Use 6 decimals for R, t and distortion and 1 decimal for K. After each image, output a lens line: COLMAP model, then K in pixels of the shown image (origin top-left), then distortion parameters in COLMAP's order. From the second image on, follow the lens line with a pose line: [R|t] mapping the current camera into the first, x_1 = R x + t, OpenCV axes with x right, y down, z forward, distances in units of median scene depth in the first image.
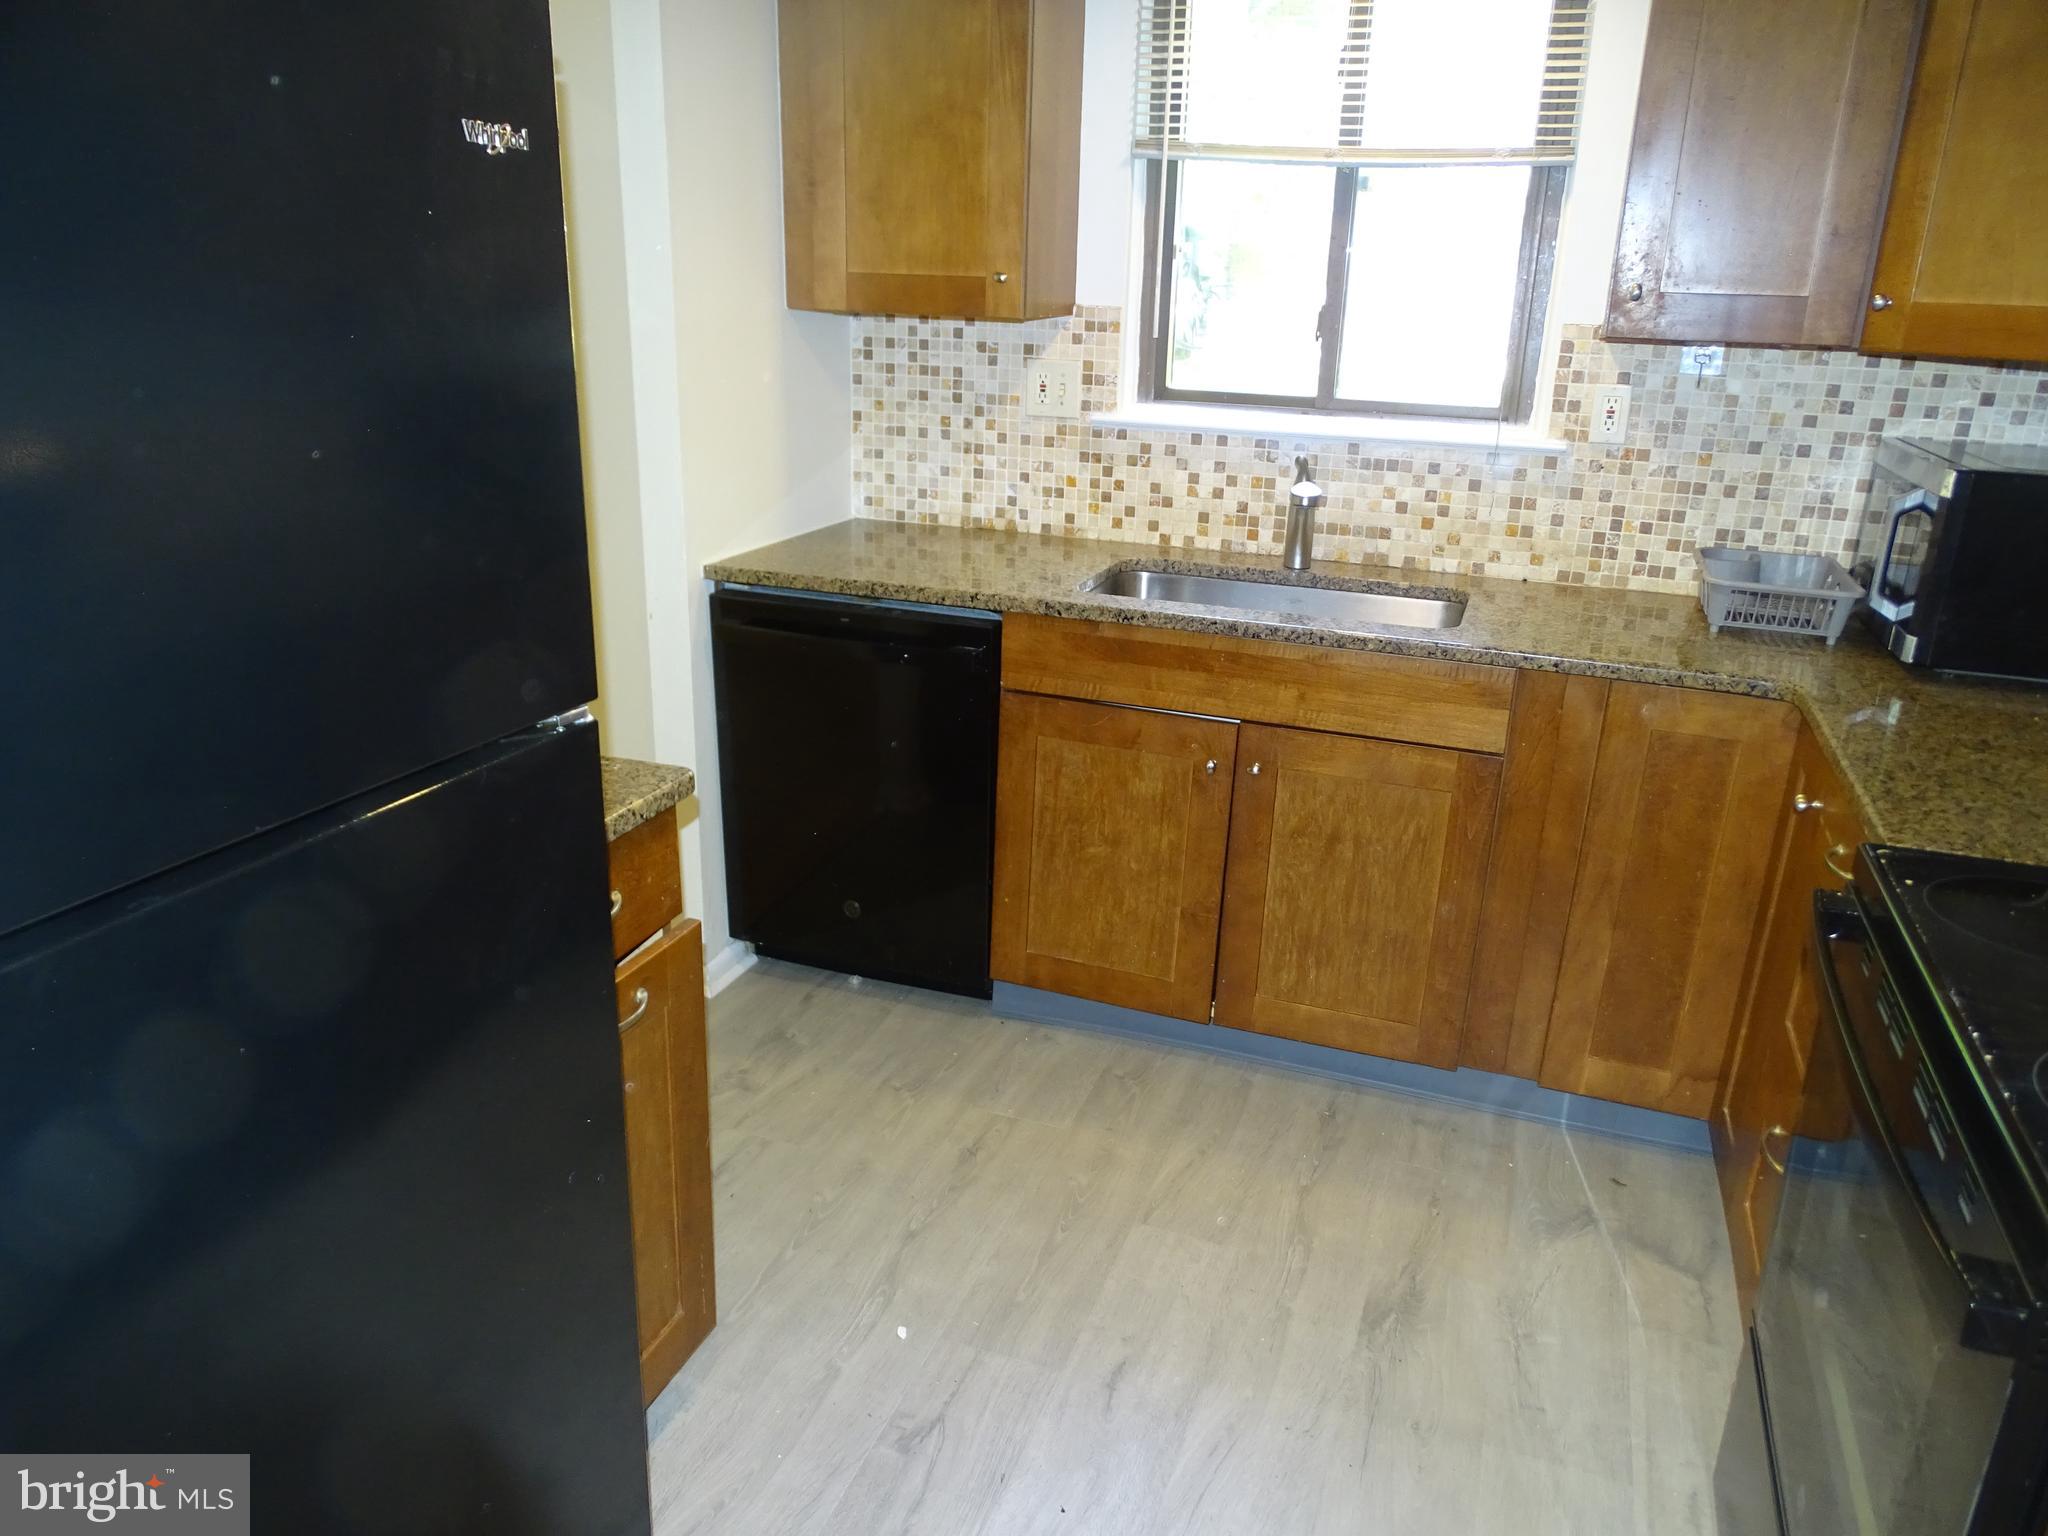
lens RADIAL K [[1435.5, 0, 1022.6], [0, 1435.5, 766.0], [0, 0, 1]] dist [-0.002292, -0.007867]
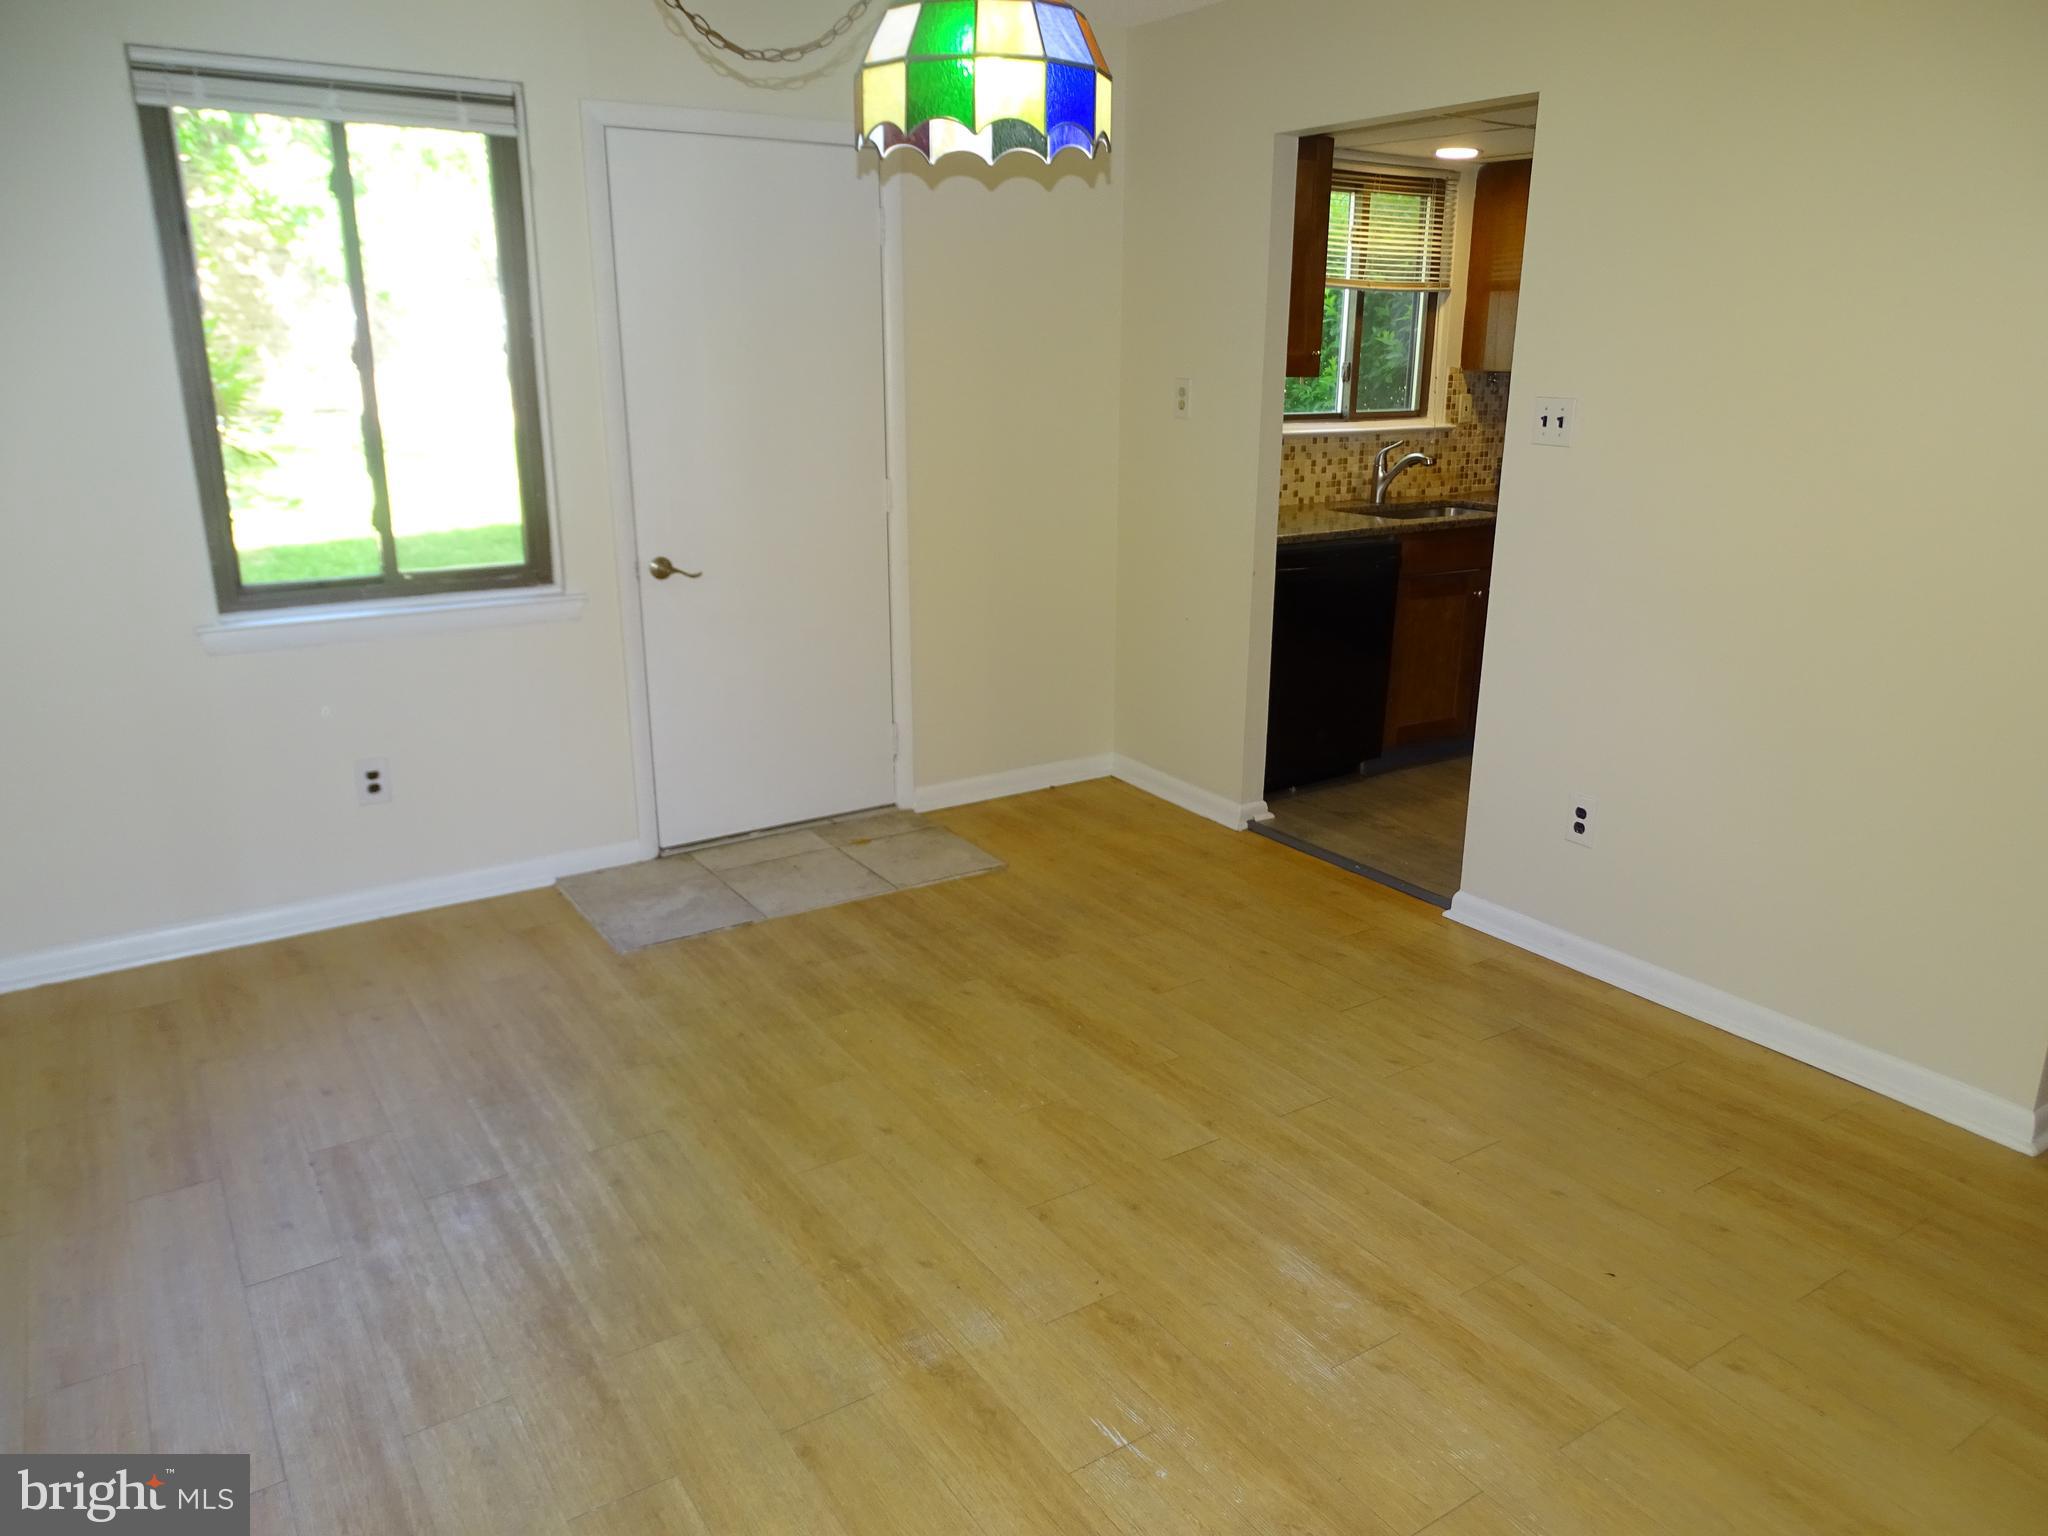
lens RADIAL K [[1435.5, 0, 1018.5], [0, 1435.5, 770.5], [0, 0, 1]] dist [-0.002292, -0.007867]
pose [[0.596304, -0.252082, 0.762153, -1.545744], [0.276488, 0.955820, 0.099815, -0.118161], [-0.753642, 0.151206, 0.639657, 0.211859]]
